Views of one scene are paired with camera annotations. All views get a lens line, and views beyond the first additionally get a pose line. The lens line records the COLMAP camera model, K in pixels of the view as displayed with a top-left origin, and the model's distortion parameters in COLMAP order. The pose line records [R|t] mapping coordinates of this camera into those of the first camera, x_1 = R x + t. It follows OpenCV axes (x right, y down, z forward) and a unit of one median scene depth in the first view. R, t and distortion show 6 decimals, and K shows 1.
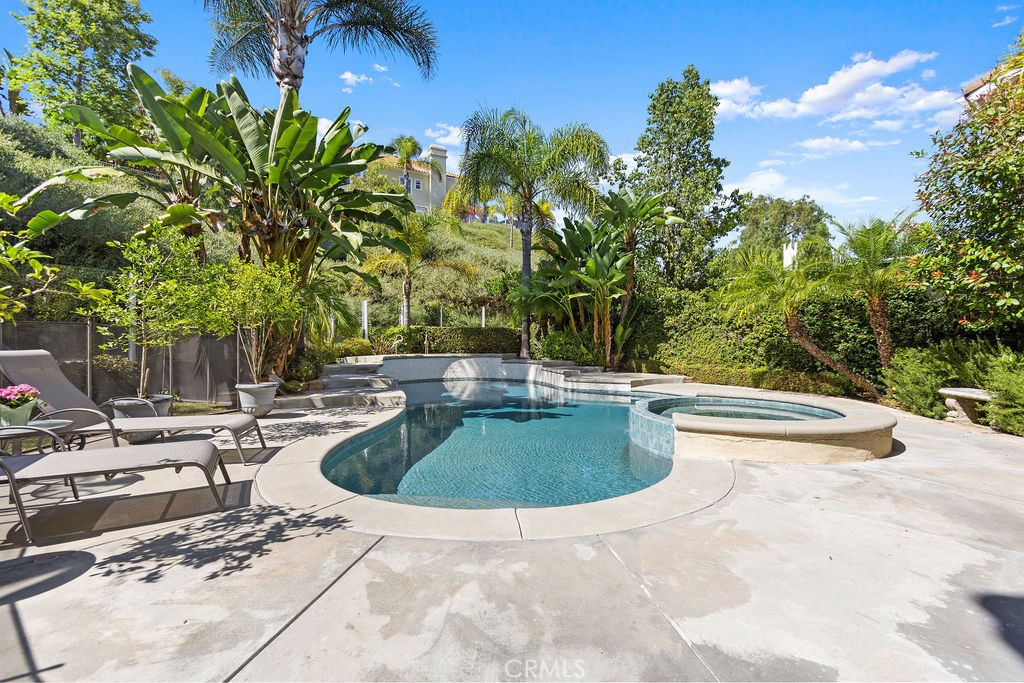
lens RADIAL K [[455.0, 0, 507.5], [0, 455.0, 340.4], [0, 0, 1]] dist [0.003538, 0.000771]
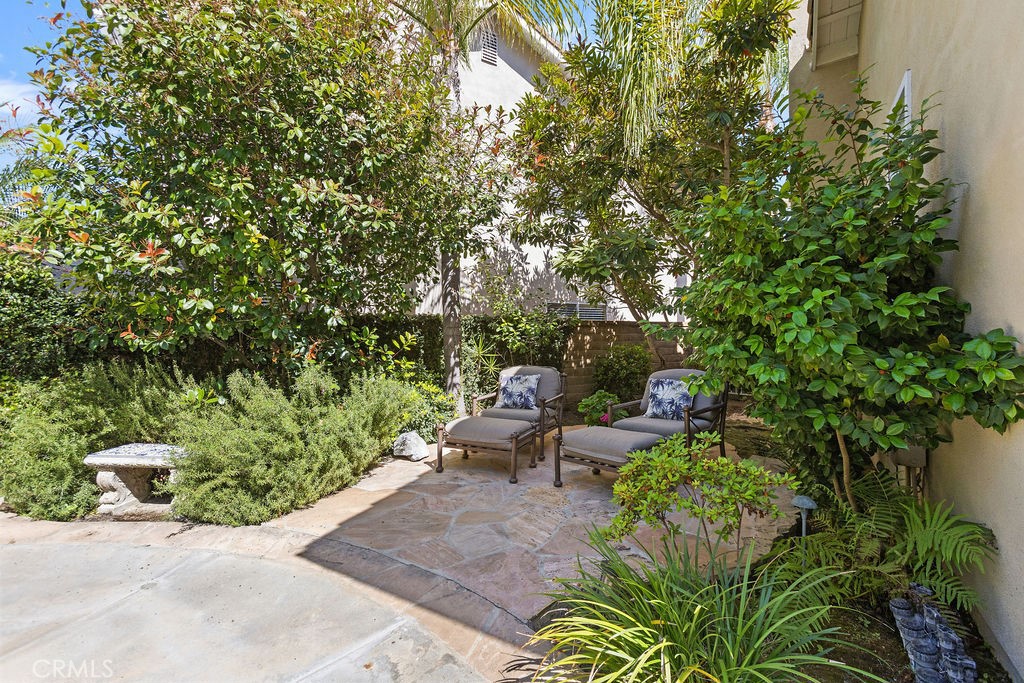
lens RADIAL K [[455.0, 0, 507.3], [0, 455.0, 340.9], [0, 0, 1]] dist [0.003538, 0.000771]
pose [[0.043754, -0.005152, 0.999029, 0.449049], [0.015462, 0.999870, 0.004479, -0.027365], [-0.998923, 0.015251, 0.043828, 0.497950]]
